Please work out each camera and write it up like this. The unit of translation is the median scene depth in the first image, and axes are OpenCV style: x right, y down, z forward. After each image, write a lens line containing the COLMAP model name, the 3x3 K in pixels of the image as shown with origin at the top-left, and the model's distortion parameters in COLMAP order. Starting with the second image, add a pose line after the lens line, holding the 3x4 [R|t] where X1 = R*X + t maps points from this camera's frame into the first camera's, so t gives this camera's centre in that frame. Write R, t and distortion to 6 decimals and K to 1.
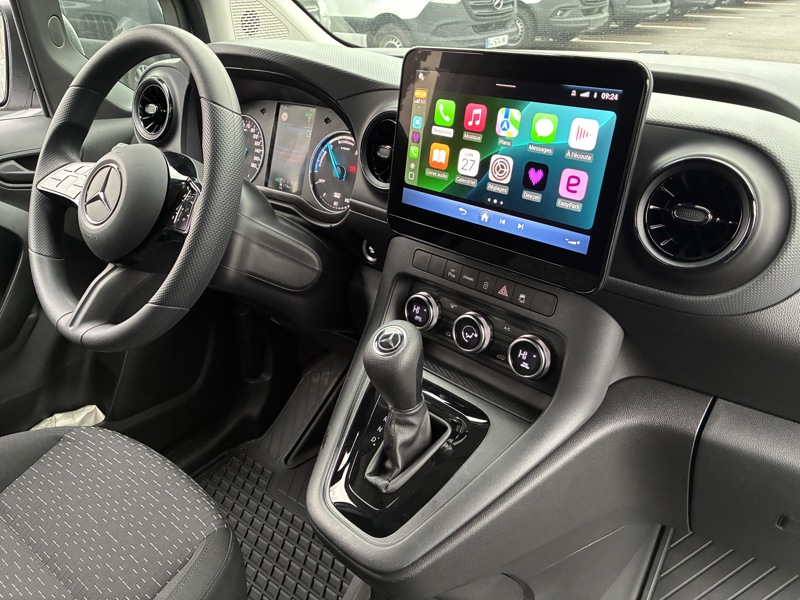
lens RADIAL K [[576.7, 0, 400.0], [0, 576.7, 300.0], [0, 0, 1]] dist [0.000104, -0.000622]
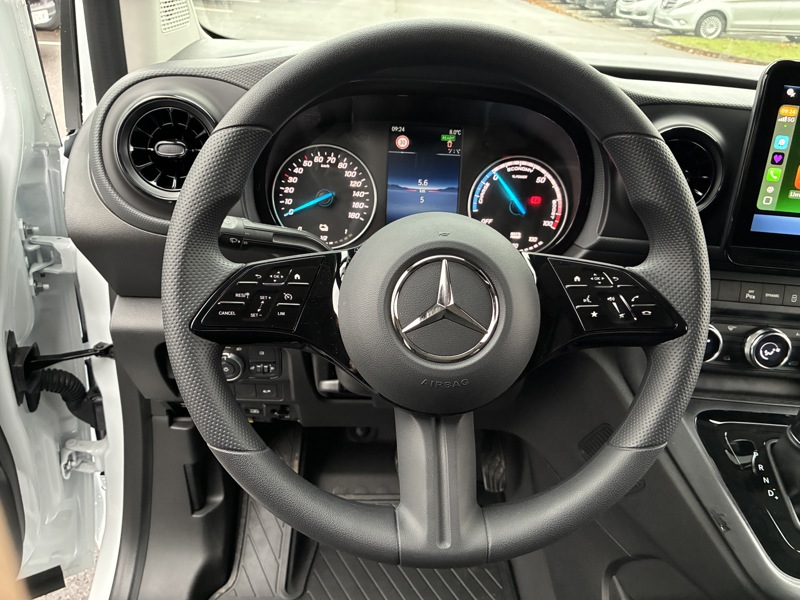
lens RADIAL K [[607.2, 0, 400.0], [0, 607.2, 300.0], [0, 0, 1]] dist [-0.001261, -0.003896]
pose [[0.765256, -0.240988, 0.596916, -0.950147], [0.235703, 0.967783, 0.088540, -0.262459], [-0.599022, 0.072939, 0.797403, 0.550286]]
